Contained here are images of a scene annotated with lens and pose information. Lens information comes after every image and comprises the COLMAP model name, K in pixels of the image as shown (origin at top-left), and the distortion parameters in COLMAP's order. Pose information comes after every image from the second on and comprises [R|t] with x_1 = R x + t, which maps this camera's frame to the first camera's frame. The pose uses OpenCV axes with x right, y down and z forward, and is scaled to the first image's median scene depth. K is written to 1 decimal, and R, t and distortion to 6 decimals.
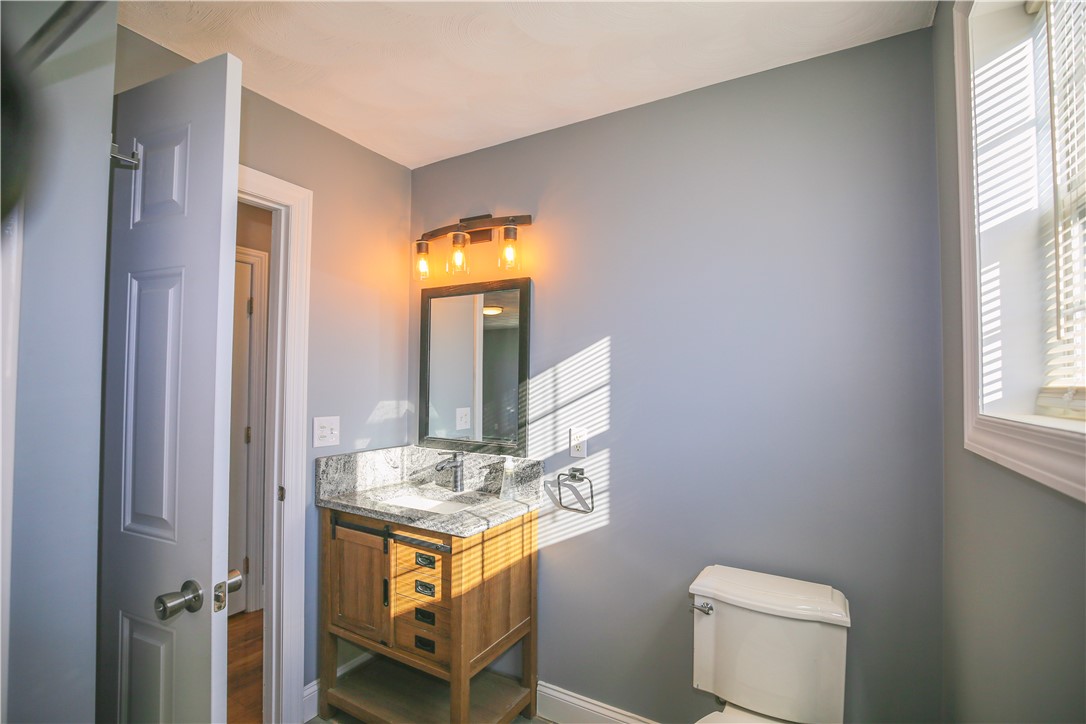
lens RADIAL K [[501.0, 0, 538.2], [0, 501.0, 367.6], [0, 0, 1]] dist [-0.033947, 0.008174]
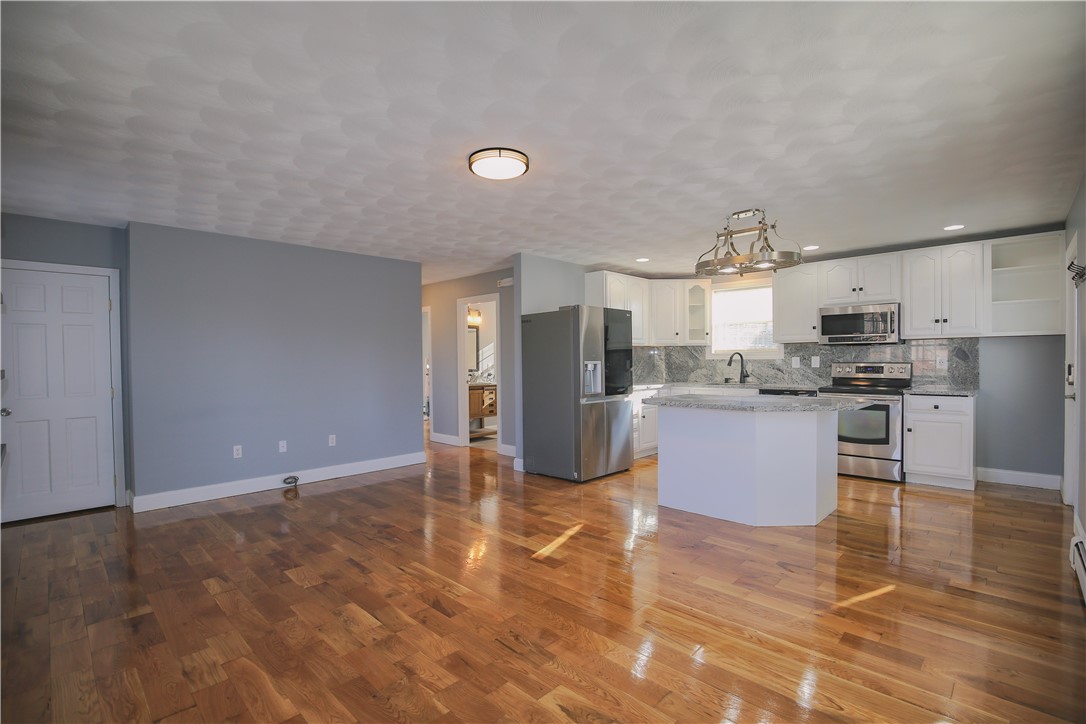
lens RADIAL K [[501.0, 0, 538.2], [0, 501.0, 367.6], [0, 0, 1]] dist [-0.033947, 0.008174]
pose [[0.240681, -0.029558, 0.970154, -4.333050], [-0.013156, 0.999345, 0.033711, 0.007063], [-0.970515, -0.020877, 0.240135, -0.467660]]
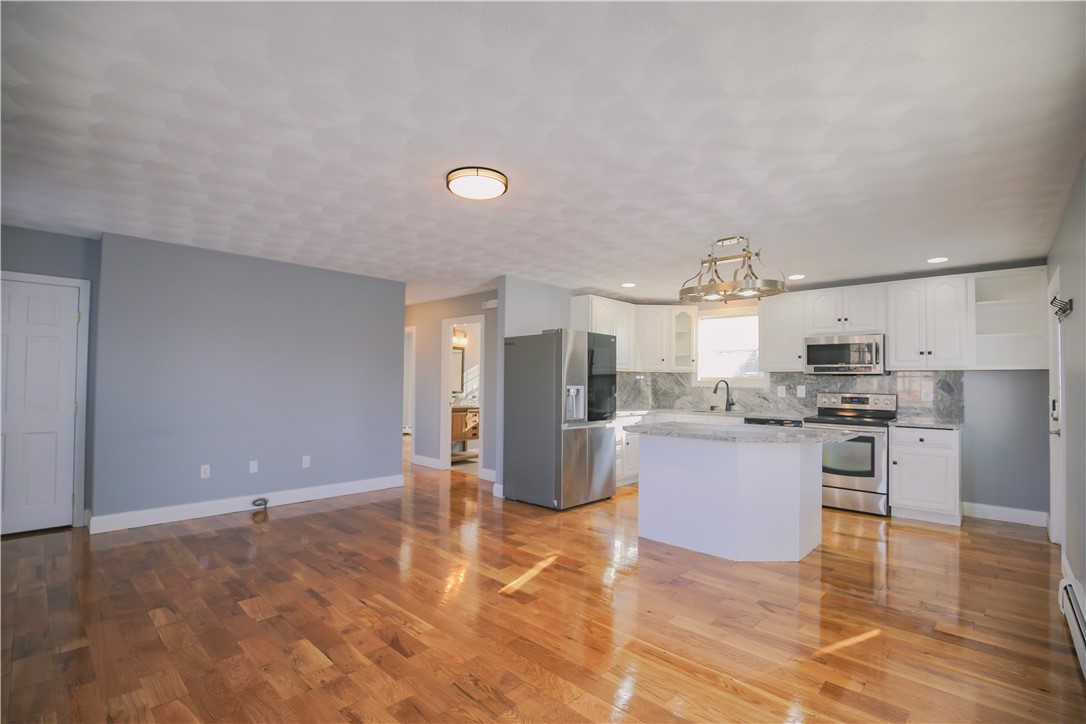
lens RADIAL K [[501.0, 0, 538.2], [0, 501.0, 367.6], [0, 0, 1]] dist [-0.033947, 0.008174]
pose [[0.224242, 0.019469, 0.974339, -4.268208], [-0.036064, 0.999281, -0.011667, 0.000173], [-0.973866, -0.032522, 0.224783, -0.506644]]
